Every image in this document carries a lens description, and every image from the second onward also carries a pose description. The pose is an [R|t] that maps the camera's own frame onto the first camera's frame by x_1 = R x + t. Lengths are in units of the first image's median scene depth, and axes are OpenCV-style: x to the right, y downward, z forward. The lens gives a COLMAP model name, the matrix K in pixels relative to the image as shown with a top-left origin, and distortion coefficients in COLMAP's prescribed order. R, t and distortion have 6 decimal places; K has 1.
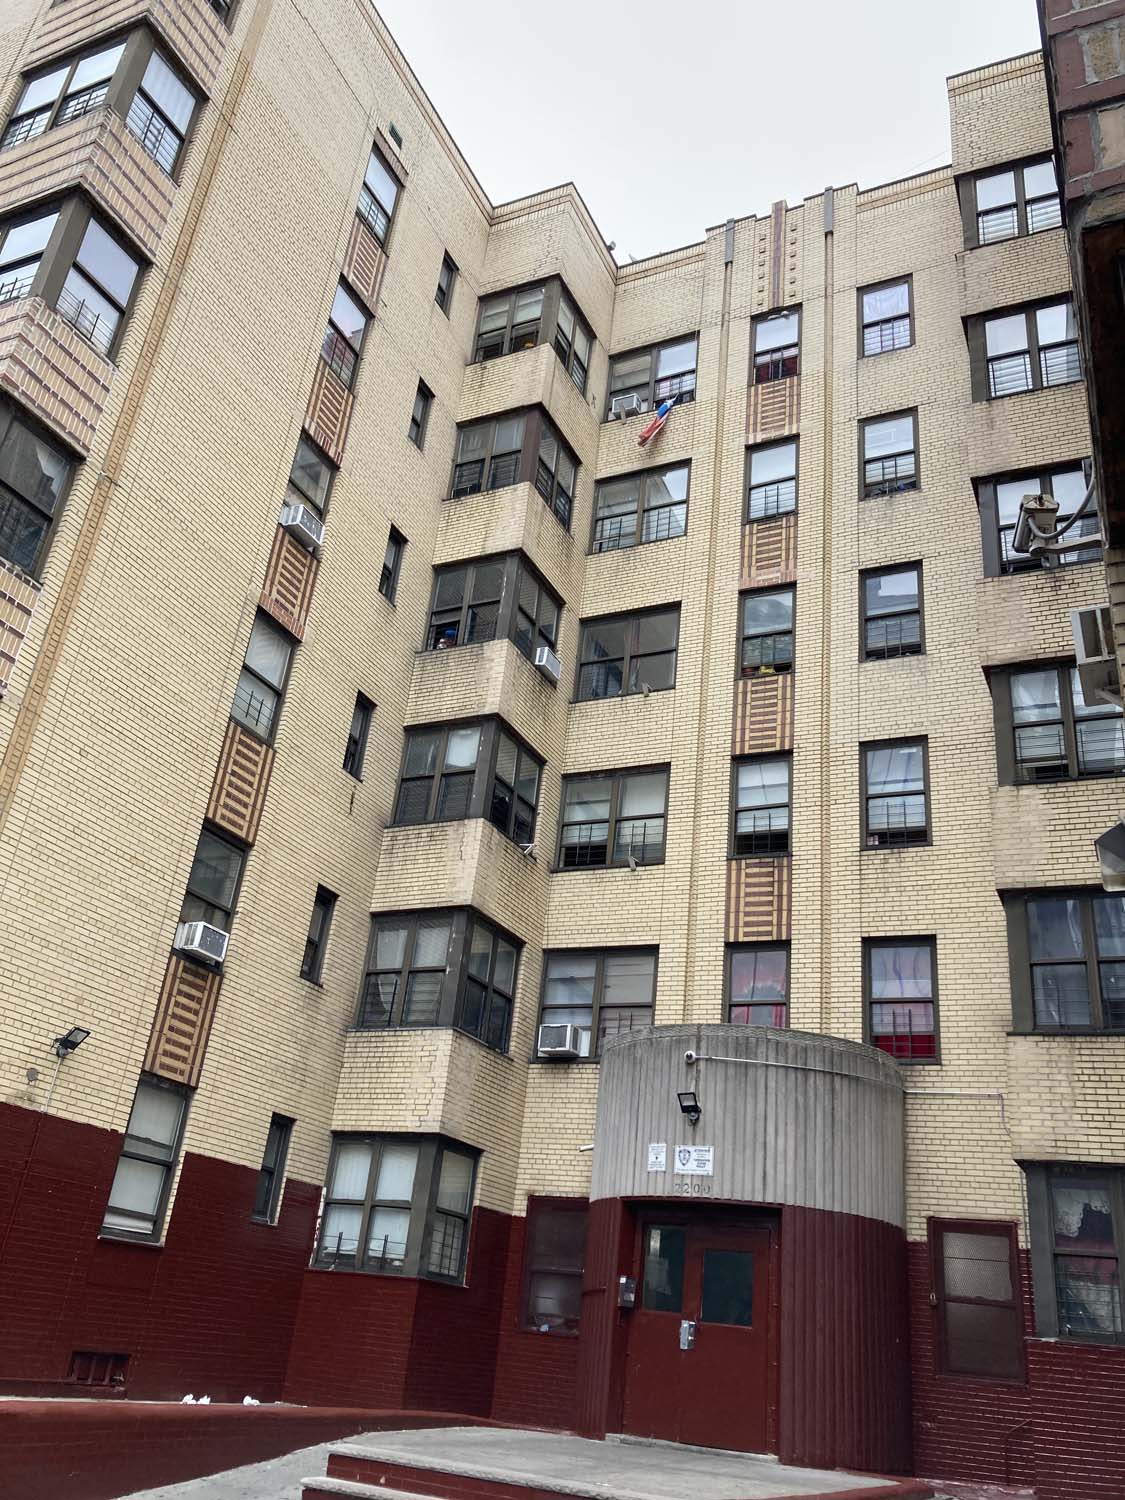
lens RADIAL K [[1207.9, 0, 551.9], [0, 1207.9, 744.1], [0, 0, 1]] dist [0.038987, -0.235878]
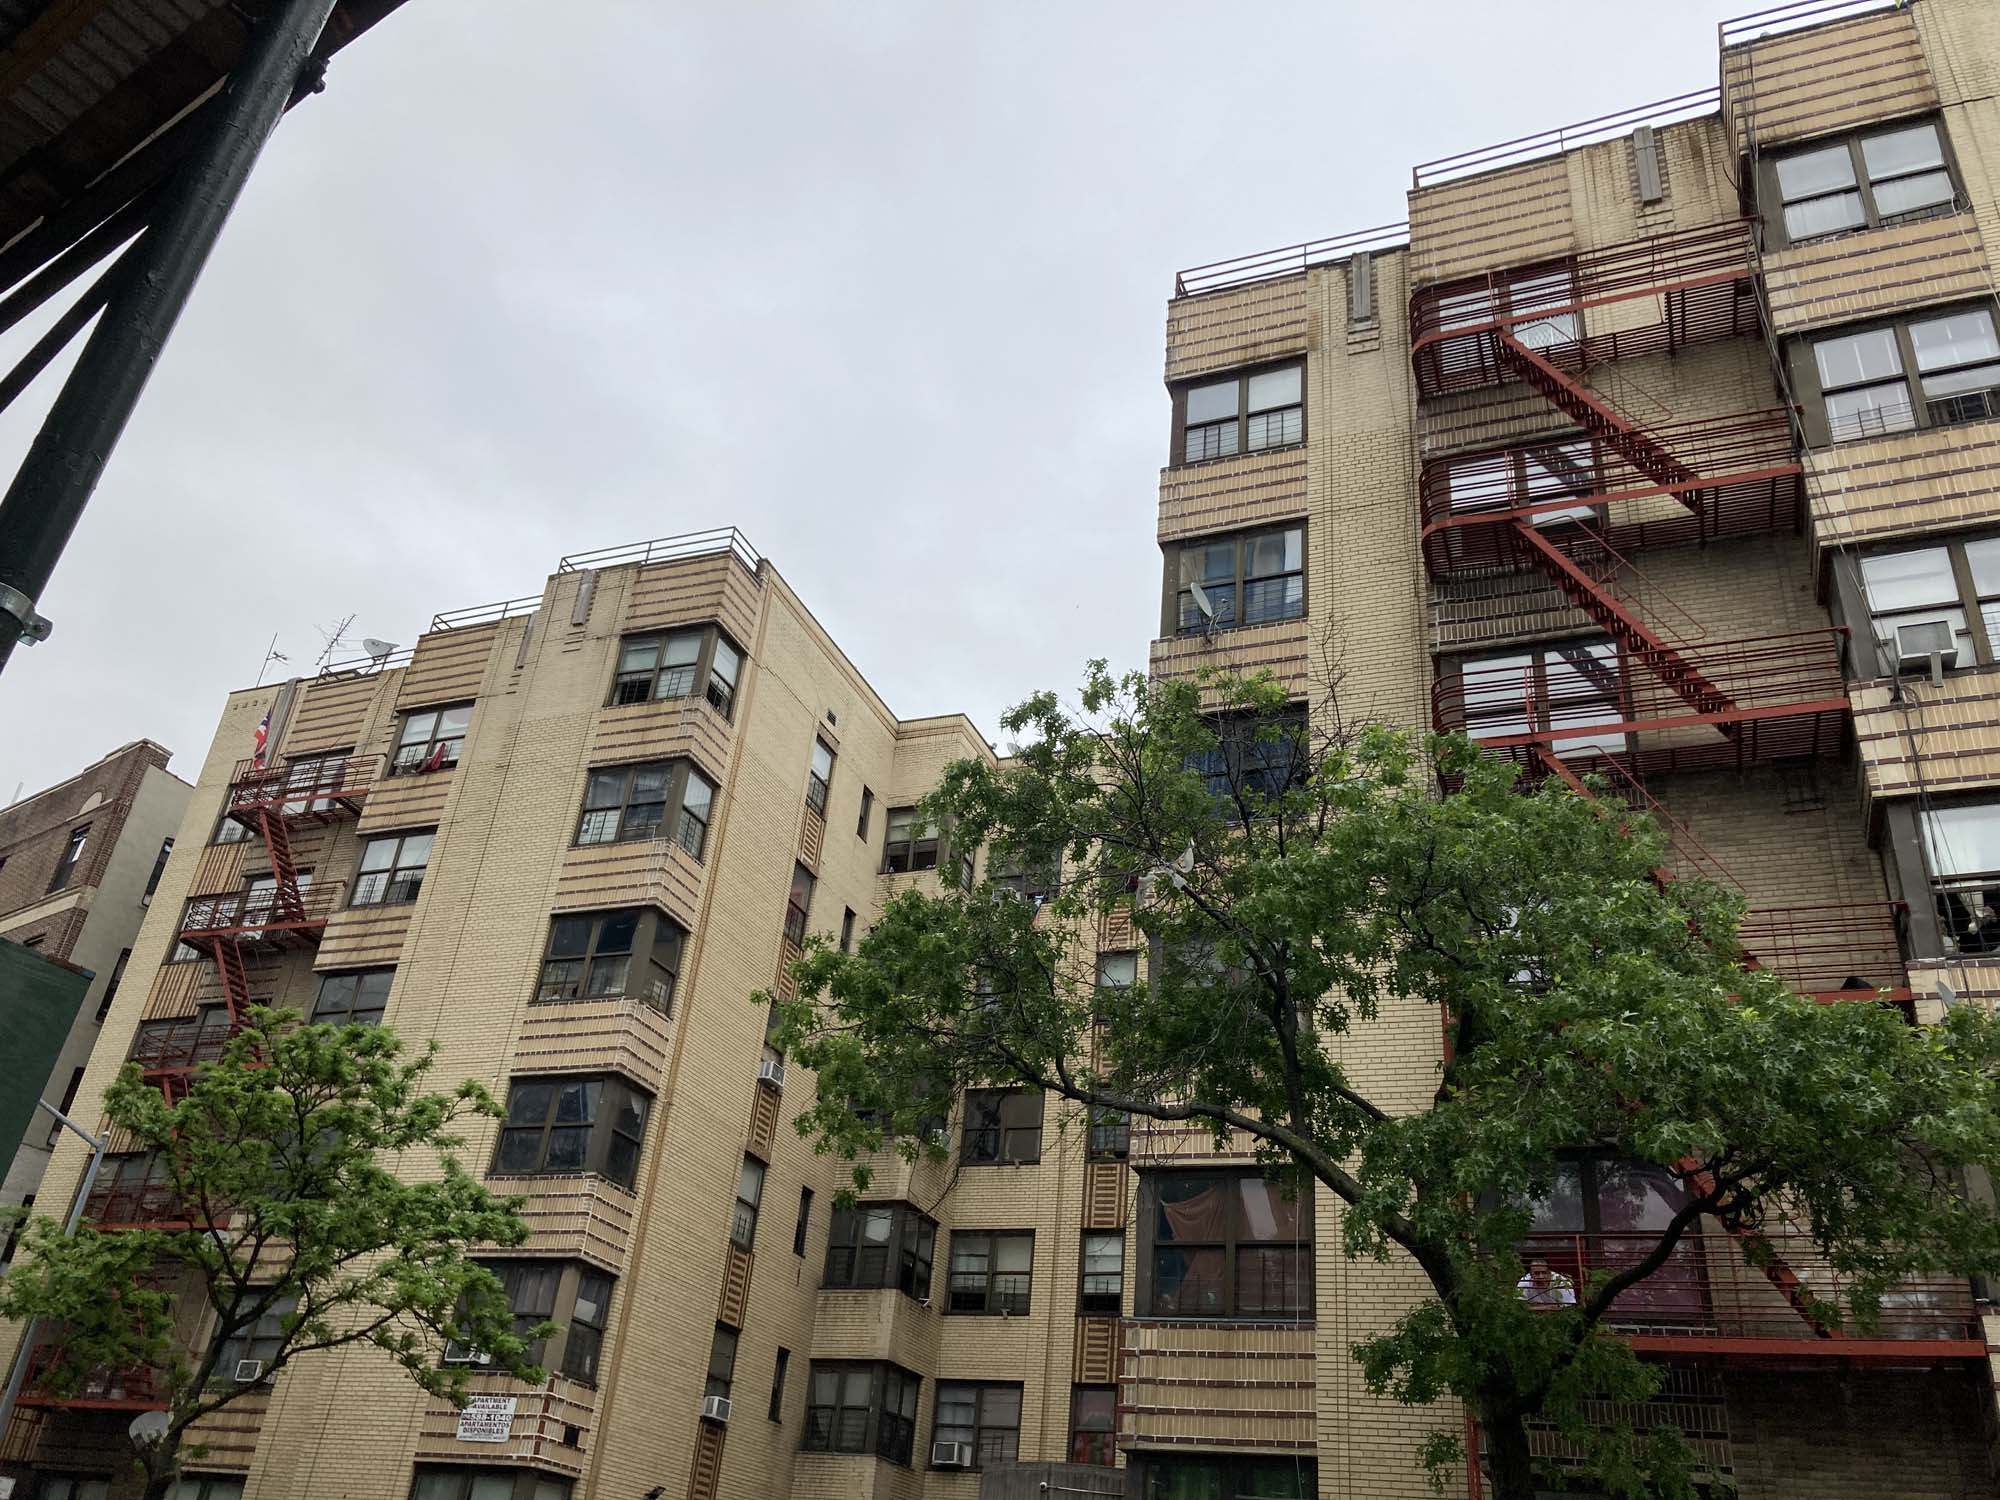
lens RADIAL K [[1610.5, 0, 1000.0], [0, 1610.5, 750.0], [0, 0, 1]] dist [0.038987, -0.235878]
pose [[0.997223, 0.025845, 0.069846, -0.081570], [-0.020841, 0.997226, -0.071454, -0.409292], [-0.071499, 0.069800, 0.994995, -0.837484]]
